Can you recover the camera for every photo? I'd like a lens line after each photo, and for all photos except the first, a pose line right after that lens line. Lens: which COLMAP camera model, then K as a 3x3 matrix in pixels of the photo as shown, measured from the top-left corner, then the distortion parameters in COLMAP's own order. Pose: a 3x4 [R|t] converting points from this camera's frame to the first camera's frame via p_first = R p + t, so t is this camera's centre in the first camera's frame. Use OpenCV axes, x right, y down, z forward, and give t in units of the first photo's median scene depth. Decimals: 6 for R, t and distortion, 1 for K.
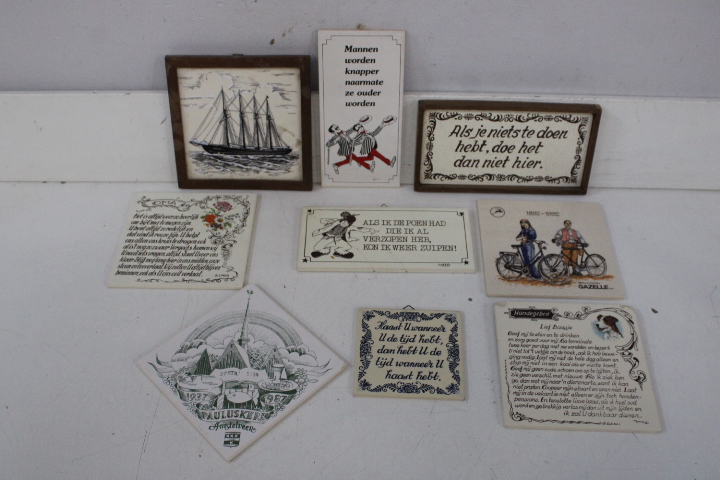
lens RADIAL K [[761.9, 0, 360.0], [0, 761.9, 240.0], [0, 0, 1]] dist [-0.134833, 0.146422]
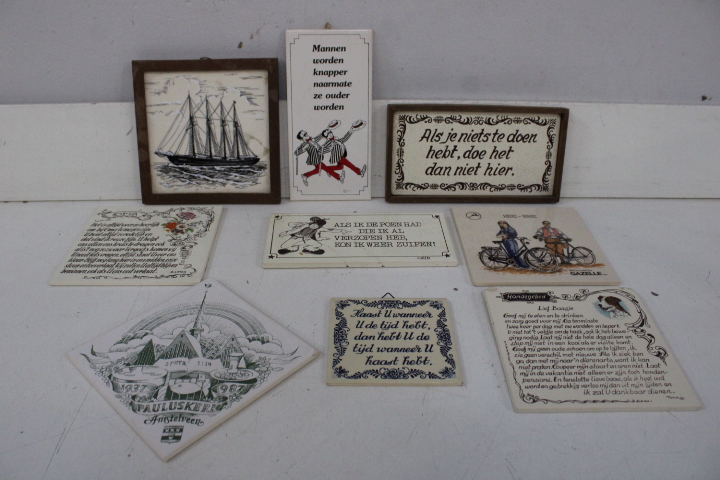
lens RADIAL K [[604.3, 0, 360.0], [0, 604.3, 240.0], [0, 0, 1]] dist [-0.176542, 0.158792]
pose [[0.998384, -0.017451, 0.054083, -0.004644], [0.029430, 0.972899, -0.229350, 0.172672], [-0.048615, 0.230571, 0.971840, 0.288426]]
